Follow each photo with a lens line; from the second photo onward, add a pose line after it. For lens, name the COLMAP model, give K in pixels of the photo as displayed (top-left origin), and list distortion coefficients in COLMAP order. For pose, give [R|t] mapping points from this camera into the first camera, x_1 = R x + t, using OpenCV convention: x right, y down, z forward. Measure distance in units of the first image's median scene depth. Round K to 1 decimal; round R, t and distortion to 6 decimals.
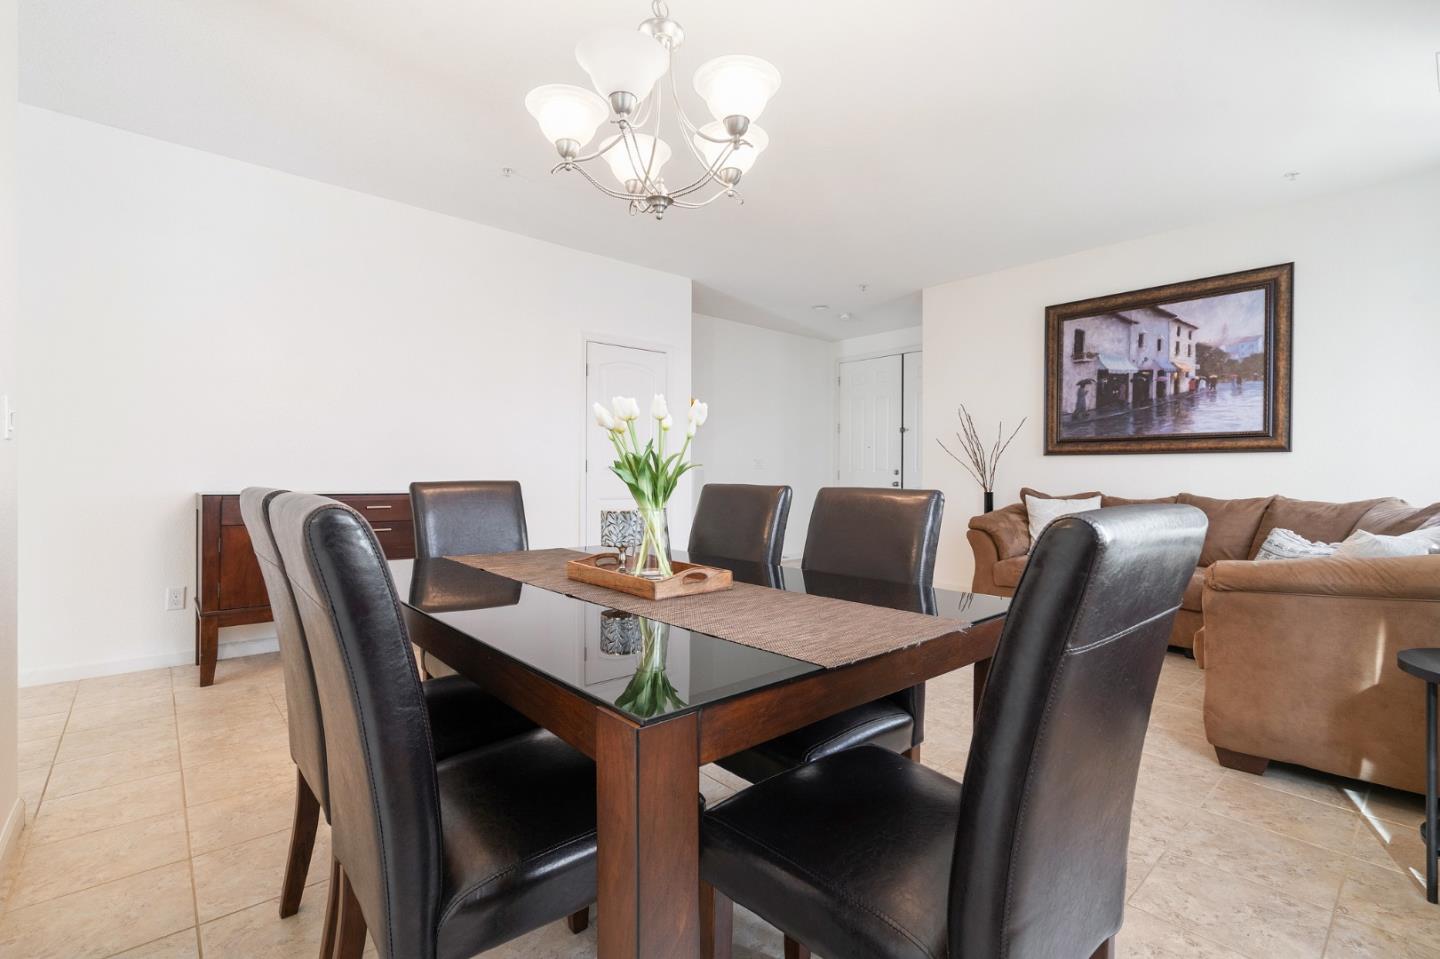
lens RADIAL K [[661.3, 0, 715.6], [0, 661.3, 478.4], [0, 0, 1]] dist [-0.000454, 0.001614]
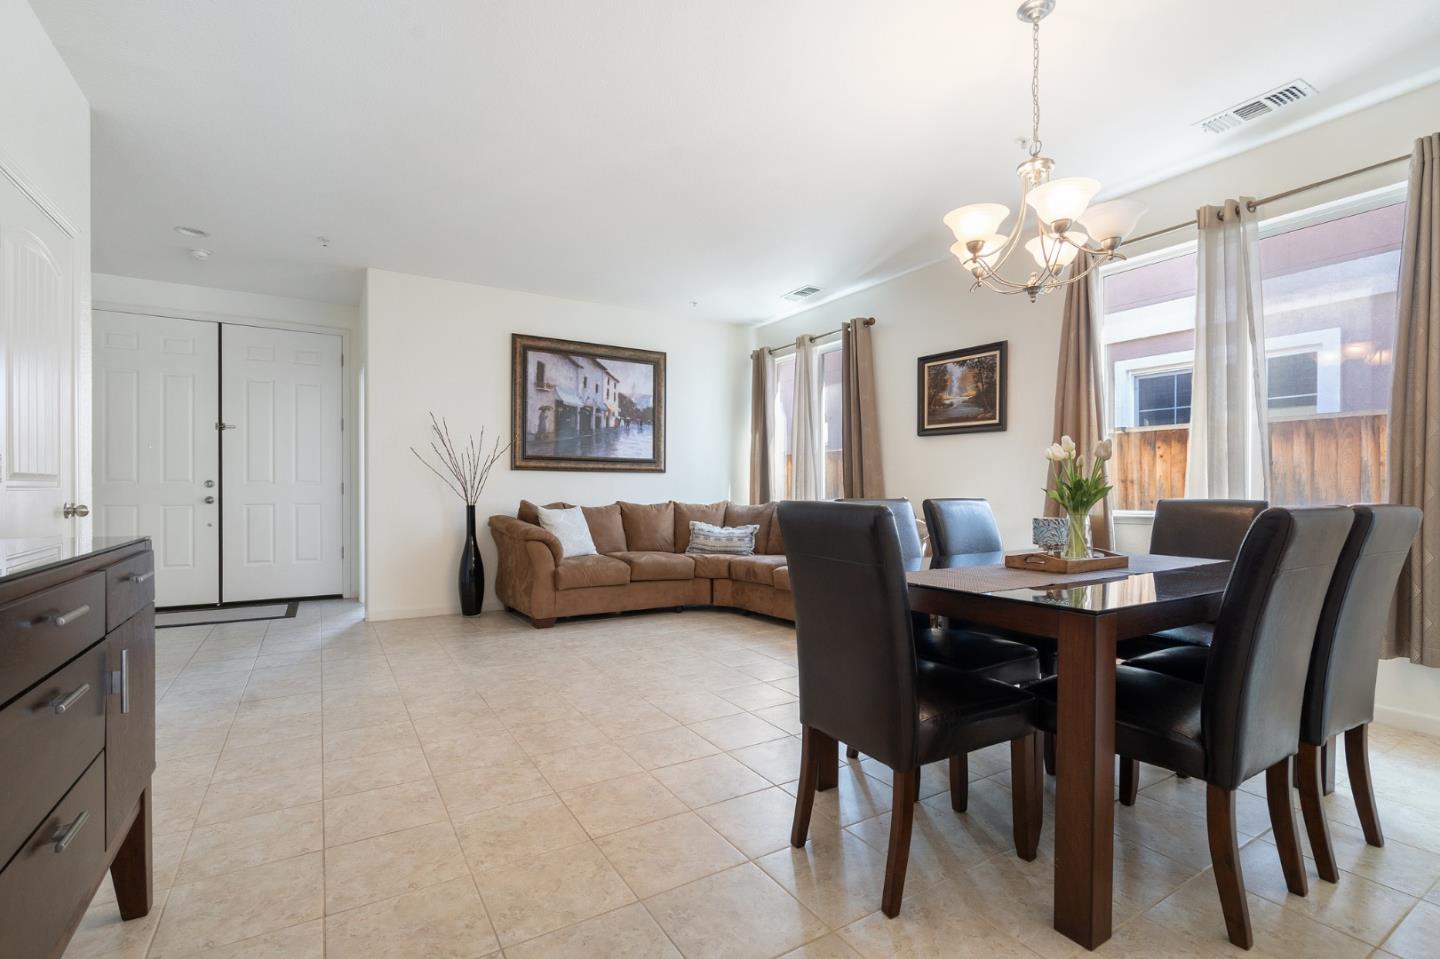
lens RADIAL K [[661.3, 0, 716.9], [0, 661.3, 489.3], [0, 0, 1]] dist [-0.000454, 0.001614]
pose [[0.176387, -0.001410, 0.984320, -0.577338], [0.003518, 0.999993, 0.000802, -0.002737], [-0.984315, 0.003321, 0.176391, 0.537068]]
